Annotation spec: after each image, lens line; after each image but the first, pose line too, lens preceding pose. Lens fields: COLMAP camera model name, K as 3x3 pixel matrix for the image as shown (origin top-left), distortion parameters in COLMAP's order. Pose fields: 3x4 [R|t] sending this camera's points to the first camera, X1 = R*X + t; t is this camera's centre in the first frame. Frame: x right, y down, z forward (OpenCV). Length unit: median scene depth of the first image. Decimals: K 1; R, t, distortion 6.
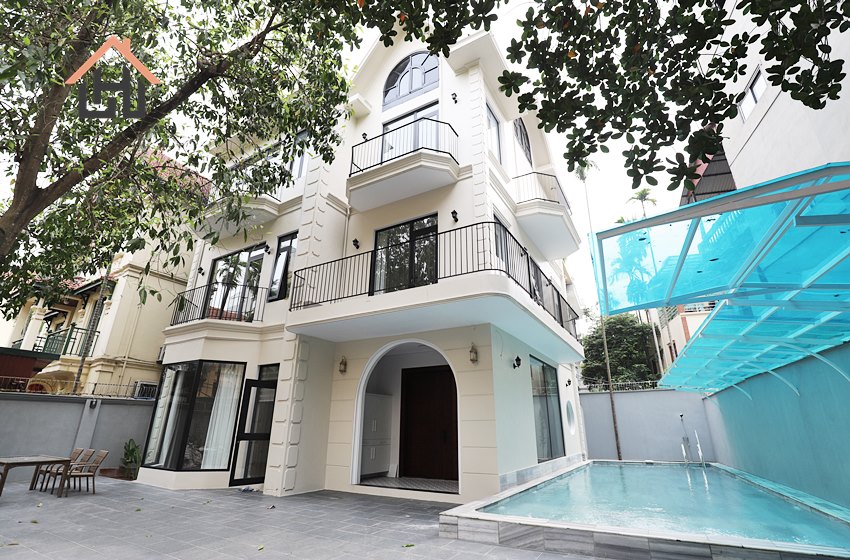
lens RADIAL K [[388.1, 0, 431.5], [0, 388.1, 287.7], [0, 0, 1]] dist [-0.025674, 0.000847]
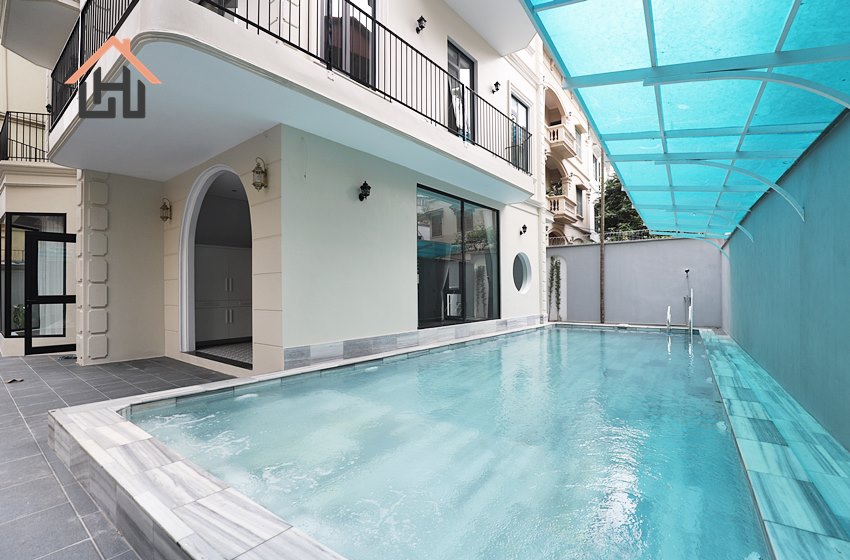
lens RADIAL K [[388.1, 0, 431.5], [0, 388.1, 287.7], [0, 0, 1]] dist [-0.025674, 0.000847]
pose [[0.988433, -0.012499, -0.151143, 0.402228], [0.062304, 0.942082, 0.329544, 0.127303], [0.138270, -0.335149, 0.931964, 0.315674]]
